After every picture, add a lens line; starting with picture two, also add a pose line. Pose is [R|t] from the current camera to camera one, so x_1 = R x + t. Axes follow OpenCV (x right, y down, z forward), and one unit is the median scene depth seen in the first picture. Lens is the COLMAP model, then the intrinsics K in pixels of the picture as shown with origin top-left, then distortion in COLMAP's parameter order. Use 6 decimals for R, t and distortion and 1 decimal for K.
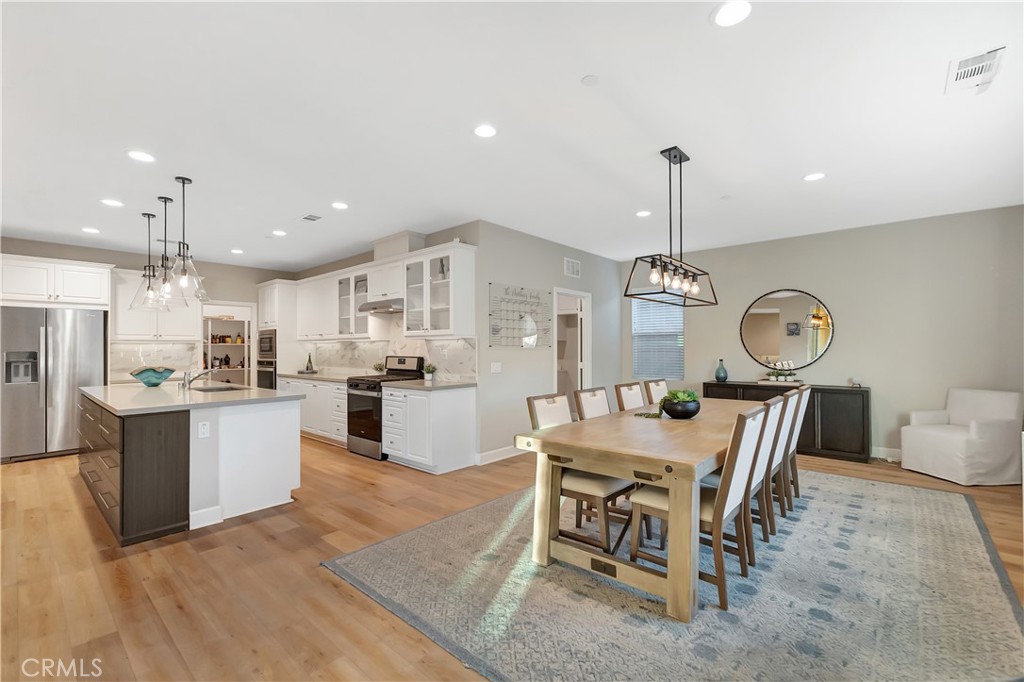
lens RADIAL K [[442.1, 0, 510.7], [0, 442.1, 342.8], [0, 0, 1]] dist [-0.002841, -0.001261]
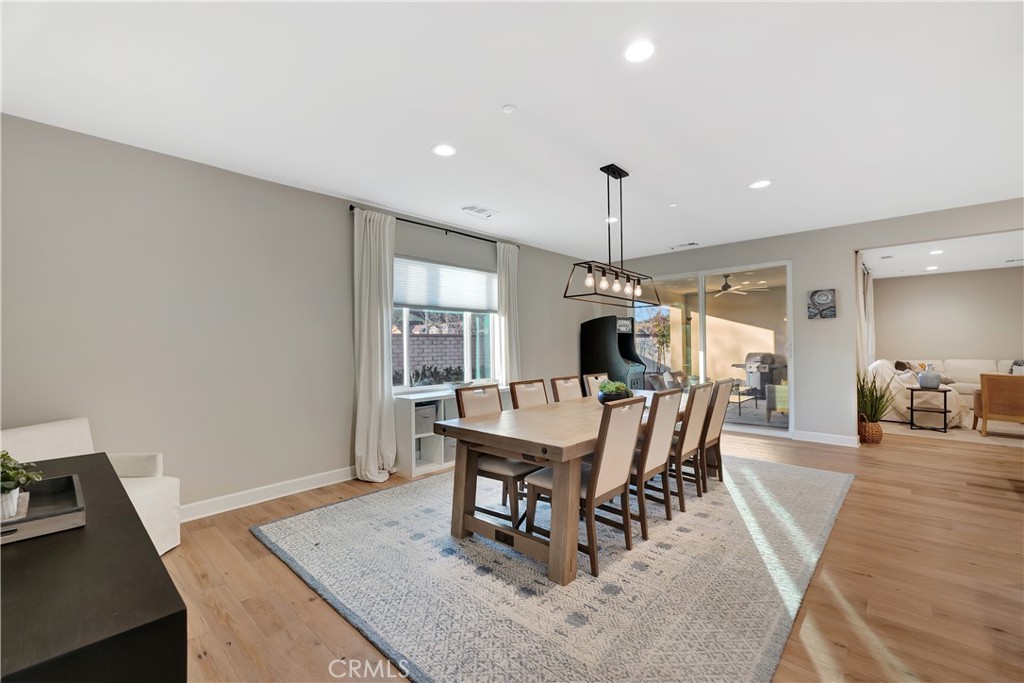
lens RADIAL K [[425.5, 0, 509.0], [0, 425.5, 343.7], [0, 0, 1]] dist [0.003374, 0.000282]
pose [[-0.999438, 0.015185, 0.029875, 0.402303], [0.014648, 0.999729, -0.018112, 0.017162], [-0.030142, -0.017664, -0.999390, 1.363118]]
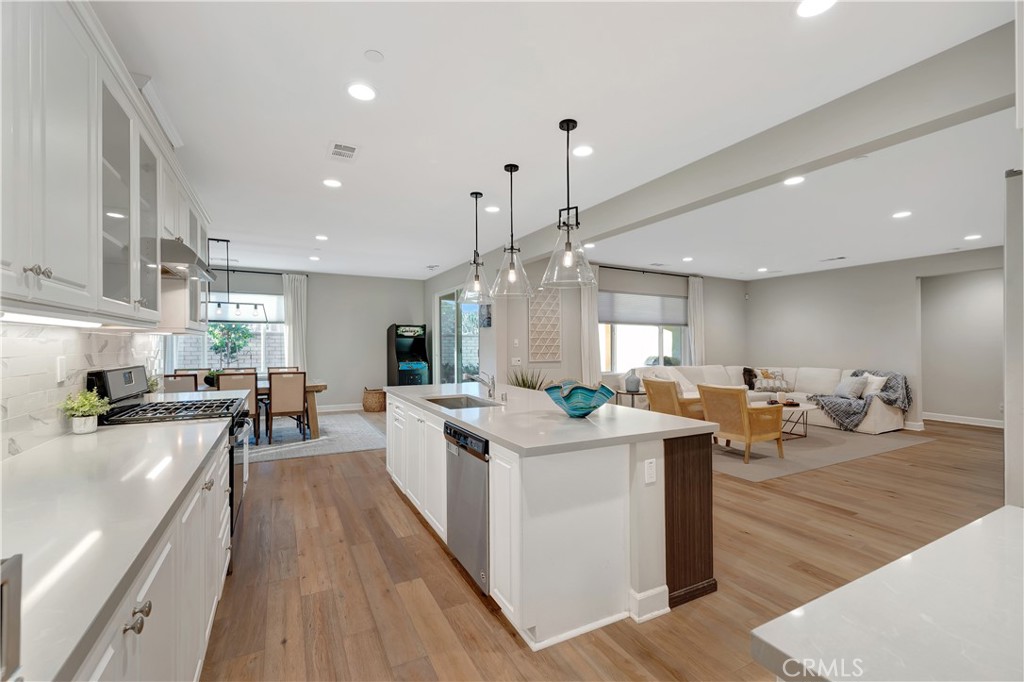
lens RADIAL K [[429.7, 0, 508.6], [0, 429.7, 341.6], [0, 0, 1]] dist [0.001943, -0.000034]
pose [[-0.934034, 0.006087, 0.357133, -0.888680], [-0.001724, 0.999766, -0.021549, 0.016852], [-0.357181, -0.020743, -0.933805, 1.467416]]
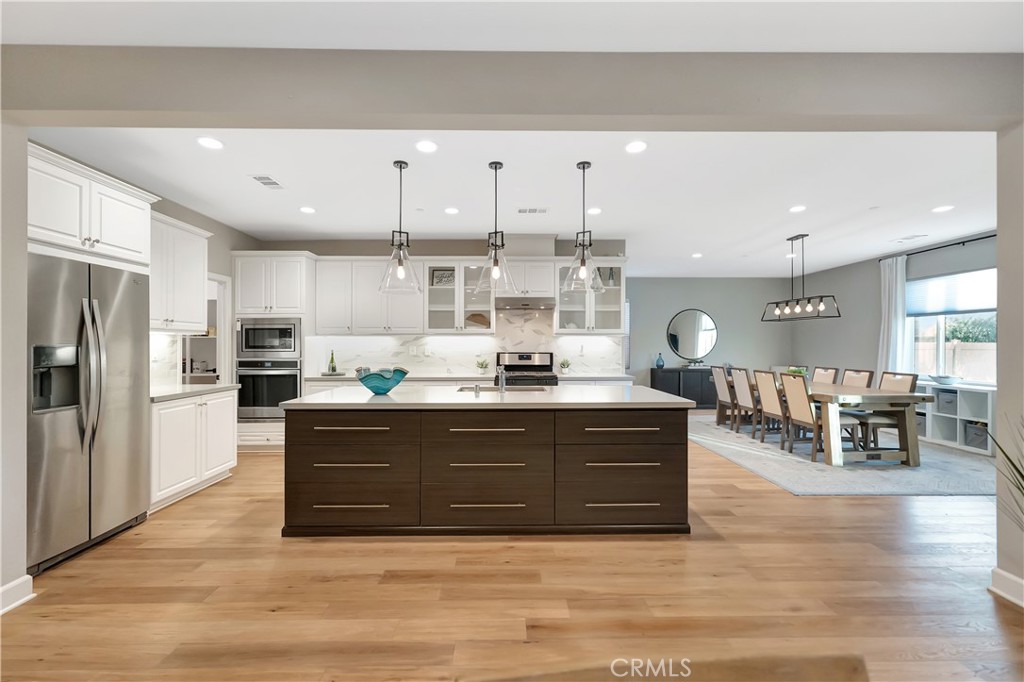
lens RADIAL K [[443.3, 0, 510.6], [0, 443.3, 342.2], [0, 0, 1]] dist [0.003334, 0.000819]
pose [[0.739918, 0.008816, 0.672640, -1.106240], [-0.012568, 0.999921, 0.000720, 0.007774], [-0.672580, -0.008987, 0.739970, 0.295968]]
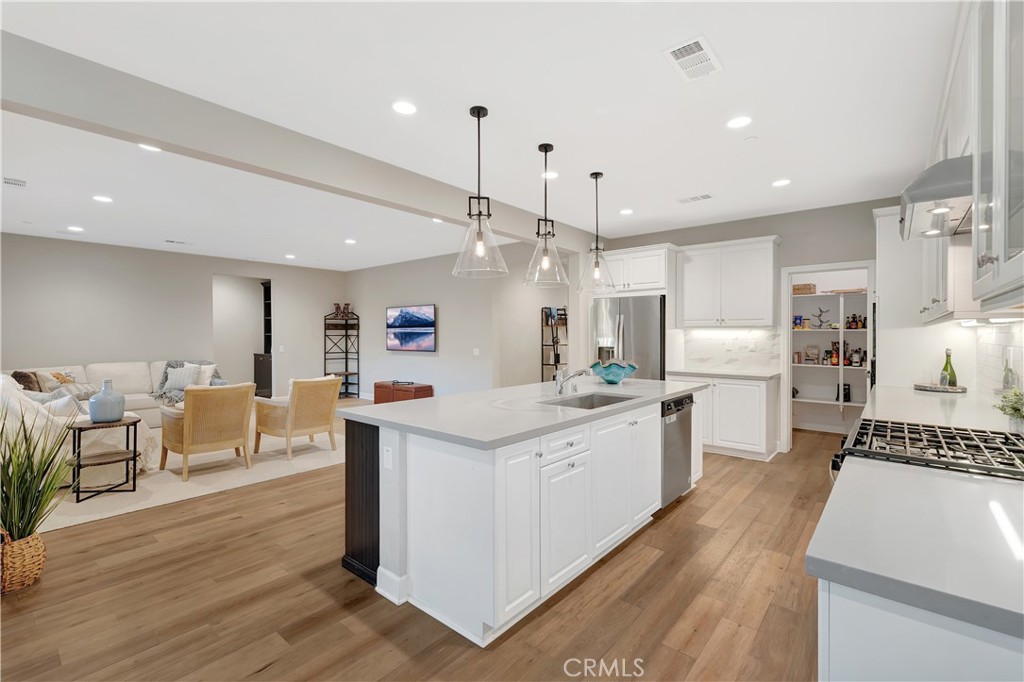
lens RADIAL K [[454.4, 0, 512.7], [0, 454.4, 328.1], [0, 0, 1]] dist [0.002393, 0.000295]
pose [[0.019540, -0.005410, -0.999794, 0.025483], [0.015304, 0.999870, -0.005111, -0.004592], [0.999692, -0.015201, 0.019620, 0.772525]]
